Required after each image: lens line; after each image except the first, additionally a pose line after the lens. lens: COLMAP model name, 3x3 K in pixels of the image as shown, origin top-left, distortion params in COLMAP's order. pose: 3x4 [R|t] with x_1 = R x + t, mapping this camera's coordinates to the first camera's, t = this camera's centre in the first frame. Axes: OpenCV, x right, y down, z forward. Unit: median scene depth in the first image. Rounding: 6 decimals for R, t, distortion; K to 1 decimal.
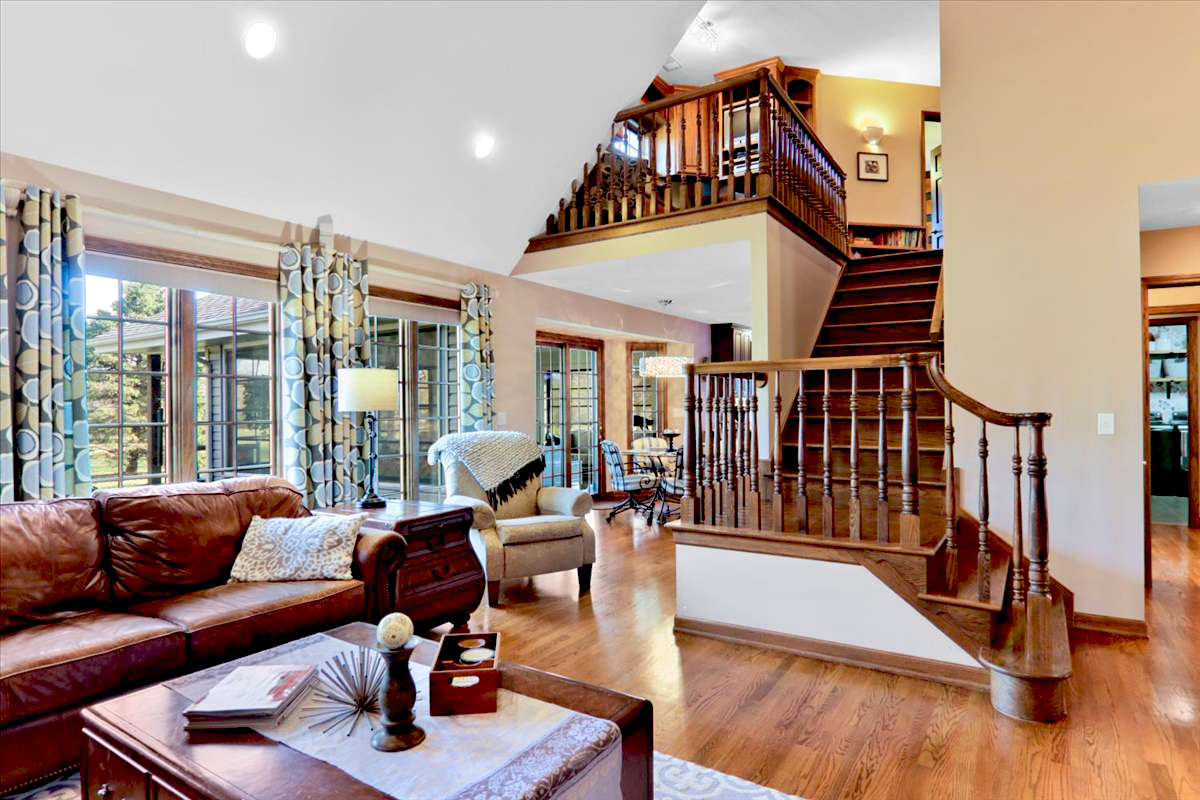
lens RADIAL K [[668.4, 0, 602.6], [0, 668.4, 404.2], [0, 0, 1]] dist [-0.003801, -0.015365]
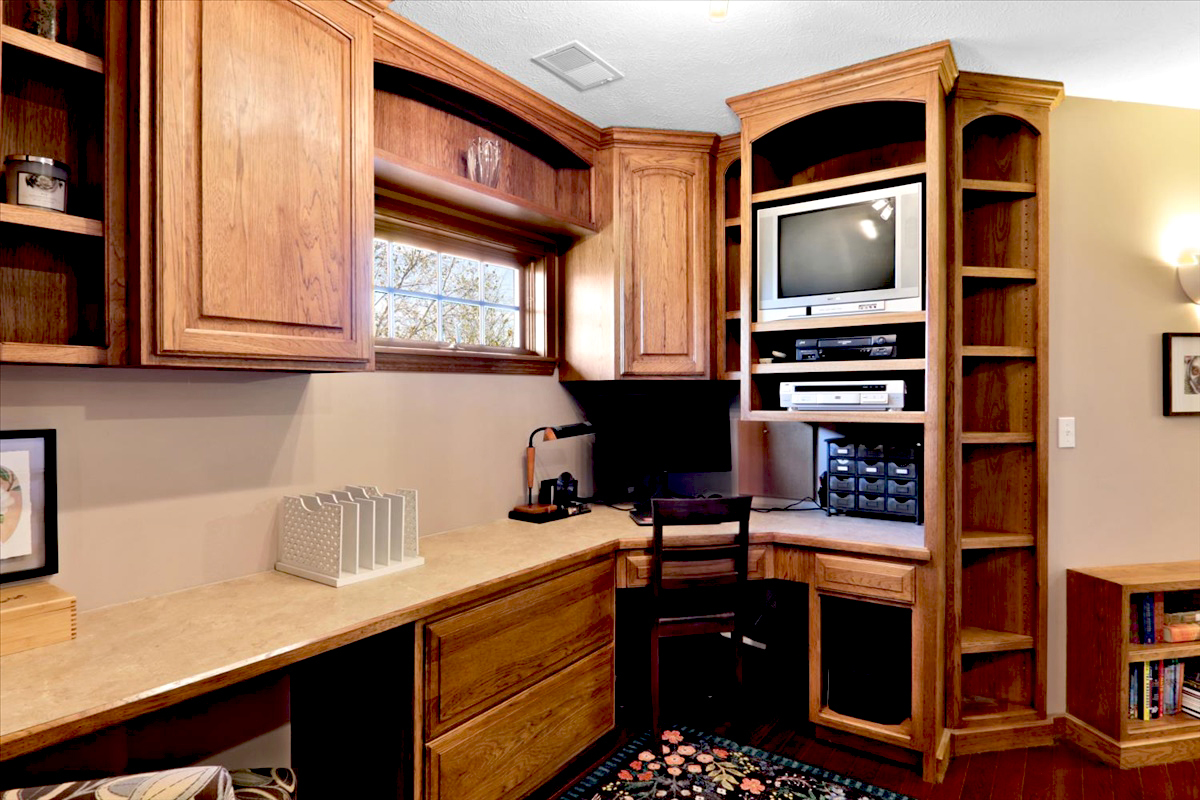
lens RADIAL K [[668.4, 0, 597.6], [0, 668.4, 399.1], [0, 0, 1]] dist [-0.003801, -0.015365]
pose [[0.999447, 0.000391, -0.033236, 0.114306], [-0.000164, 0.999977, 0.006821, -0.348018], [0.033238, -0.006812, 0.999424, 0.667258]]
